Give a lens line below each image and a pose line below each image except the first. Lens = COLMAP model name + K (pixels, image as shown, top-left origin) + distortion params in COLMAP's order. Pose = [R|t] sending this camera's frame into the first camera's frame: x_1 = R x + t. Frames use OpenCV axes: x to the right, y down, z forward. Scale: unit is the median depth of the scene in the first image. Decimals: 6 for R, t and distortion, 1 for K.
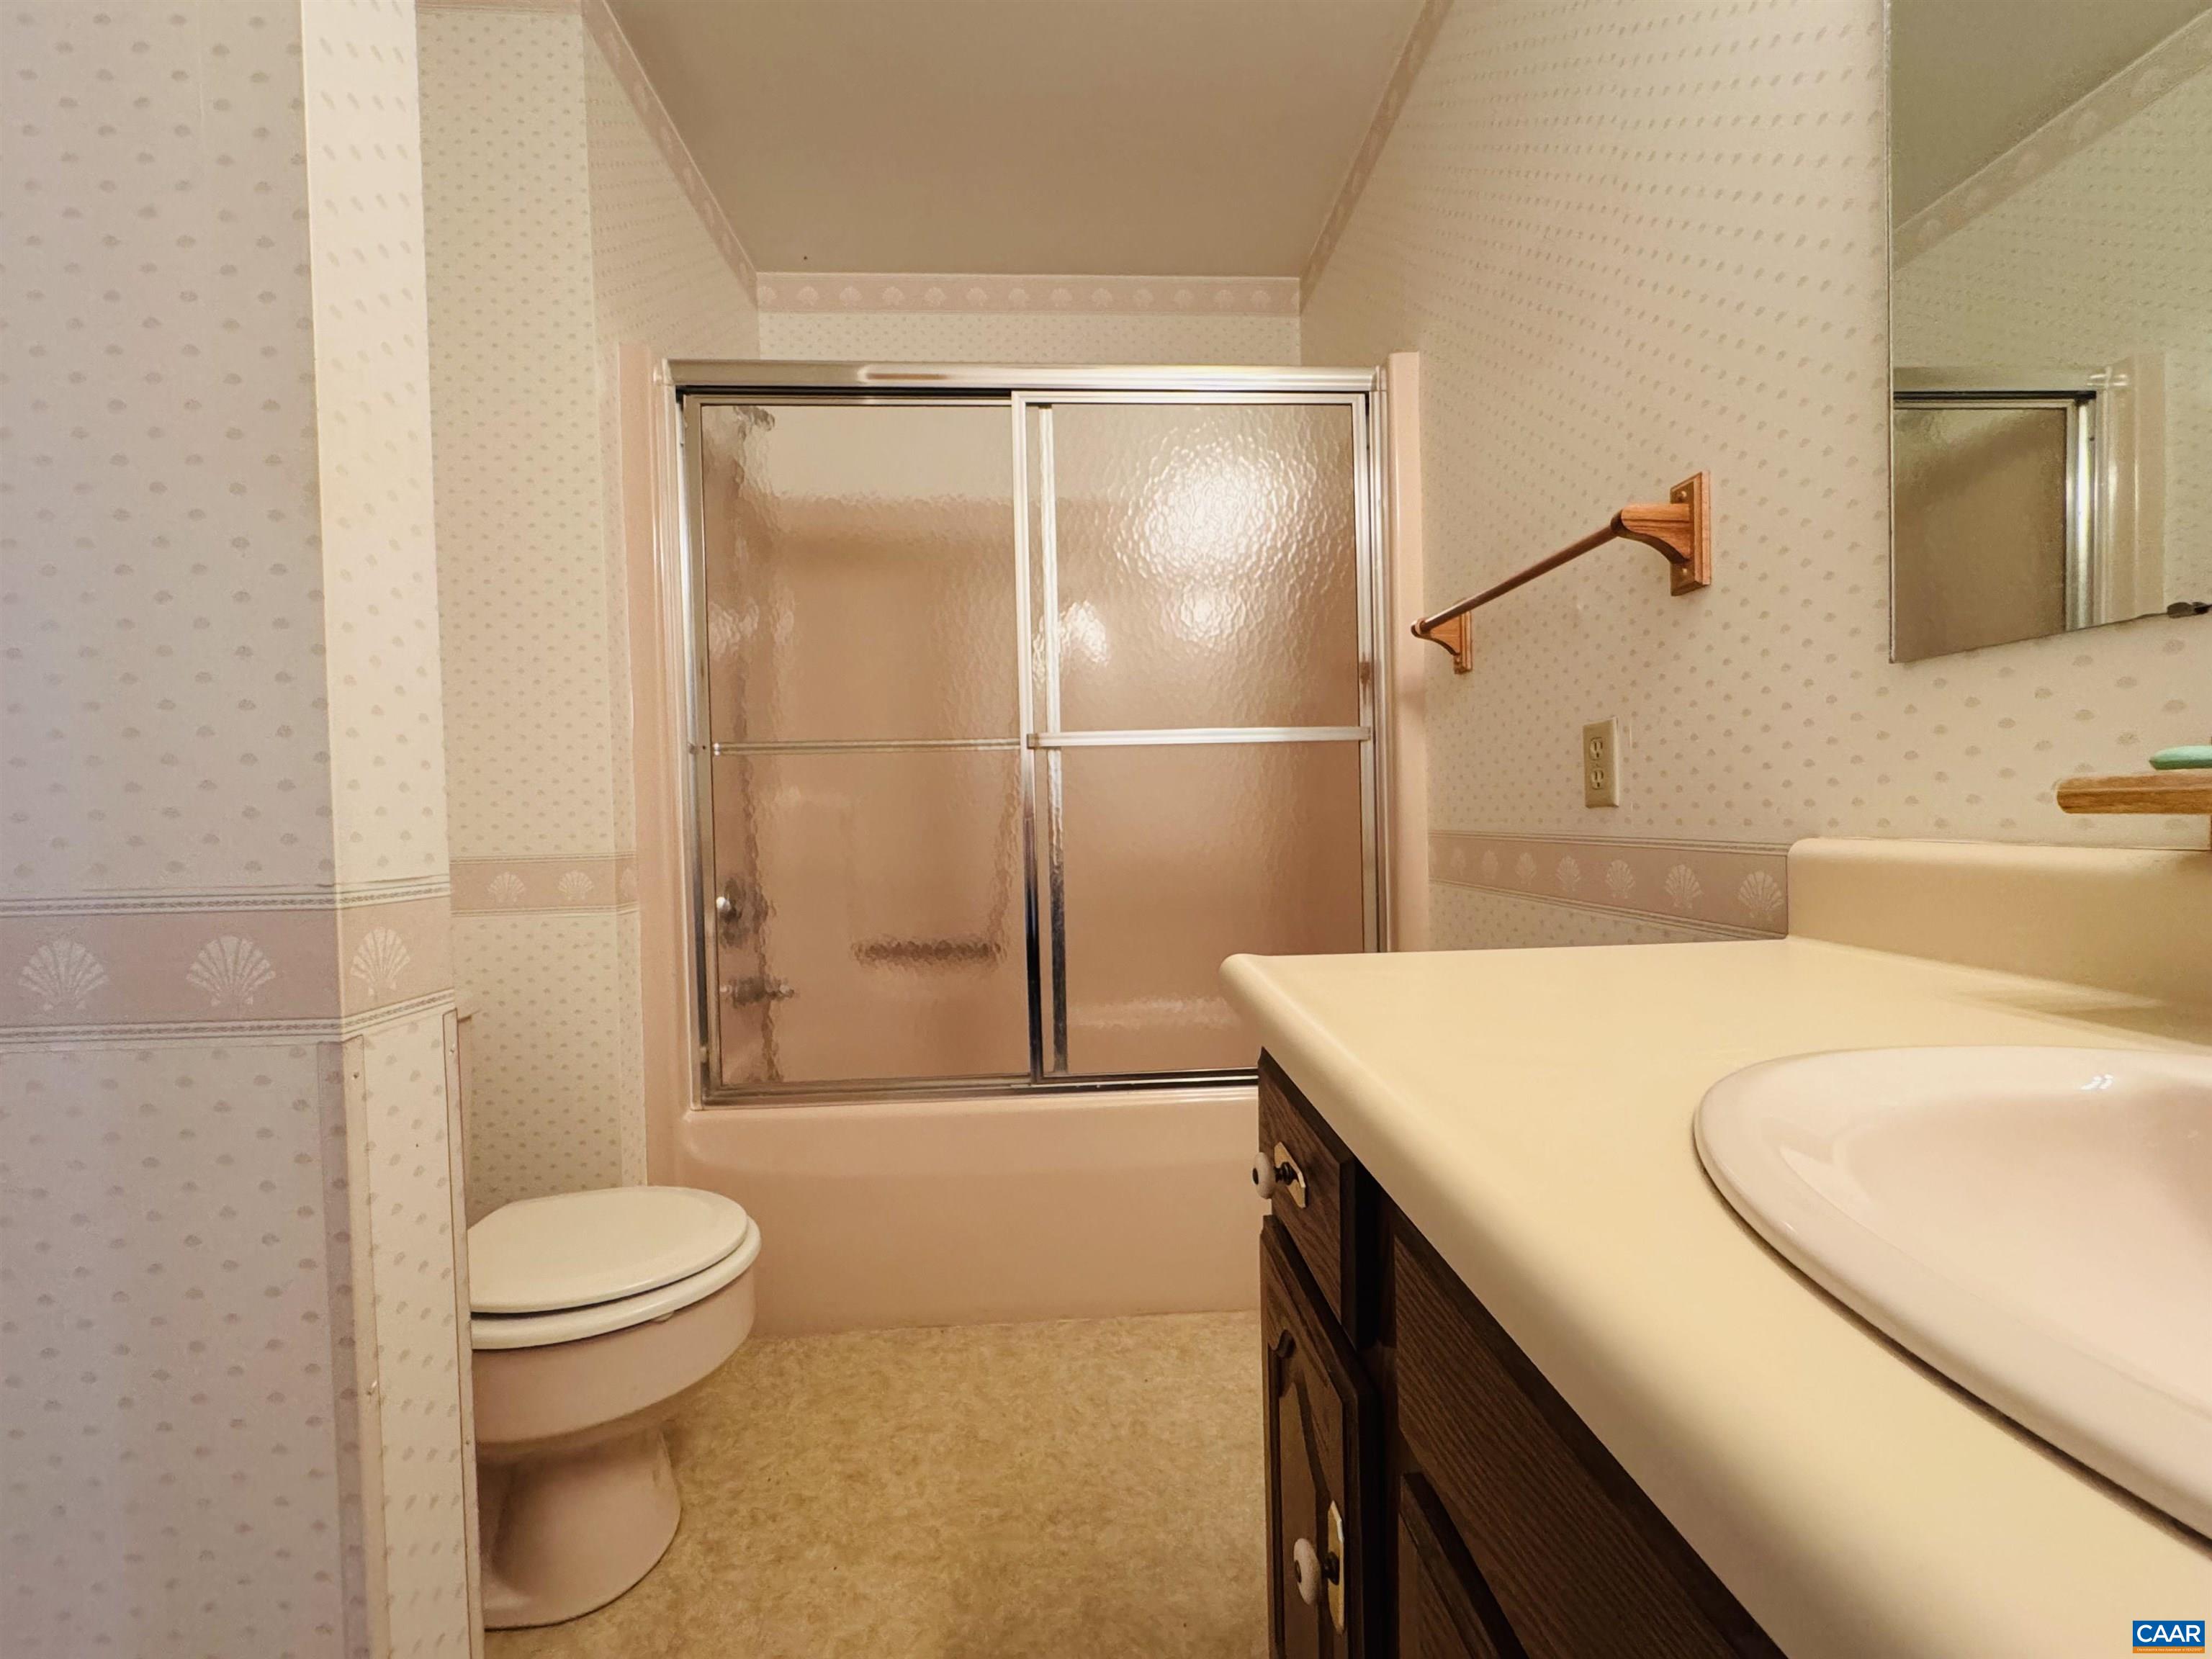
lens RADIAL K [[891.0, 0, 1105.0], [0, 891.0, 828.5], [0, 0, 1]] dist [-0.001981, -0.000092]
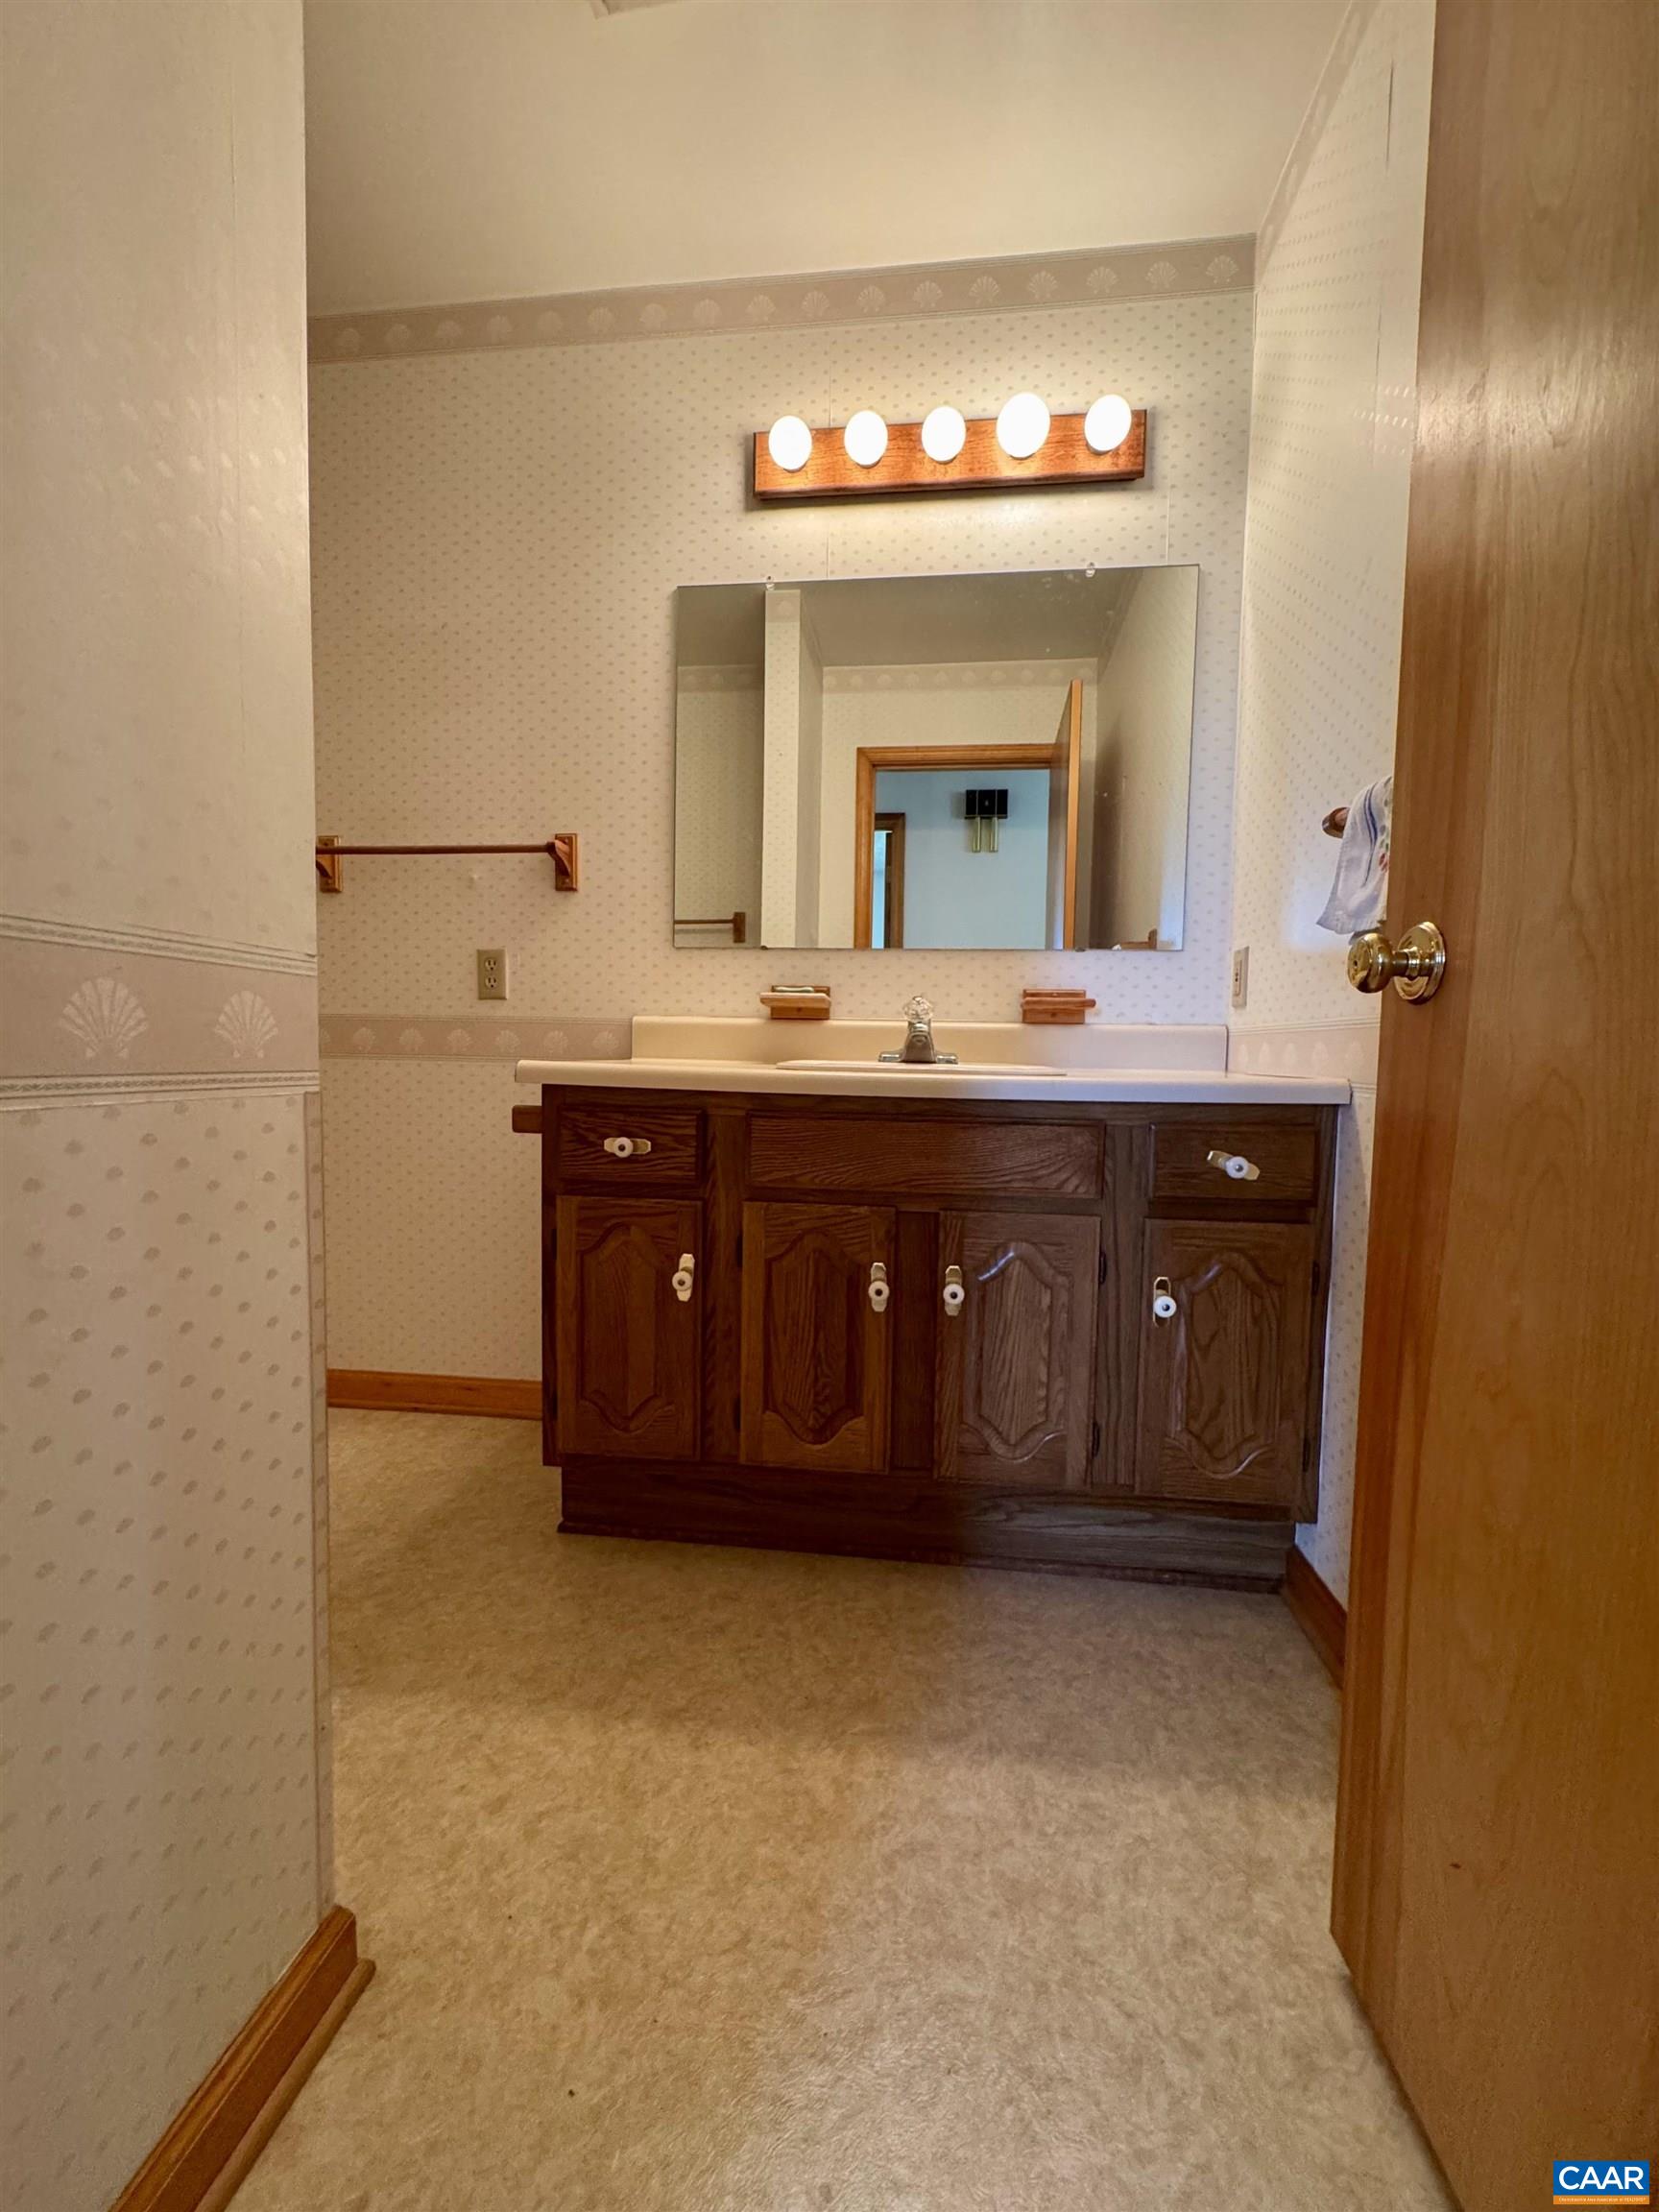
lens RADIAL K [[891.0, 0, 830.7], [0, 891.0, 1106.6], [0, 0, 1]] dist [-0.001981, -0.000092]
pose [[0.167379, -0.033839, 0.985312, -1.891476], [-0.008890, 0.999318, 0.035830, 0.211145], [-0.985853, -0.014757, 0.166964, 0.145775]]
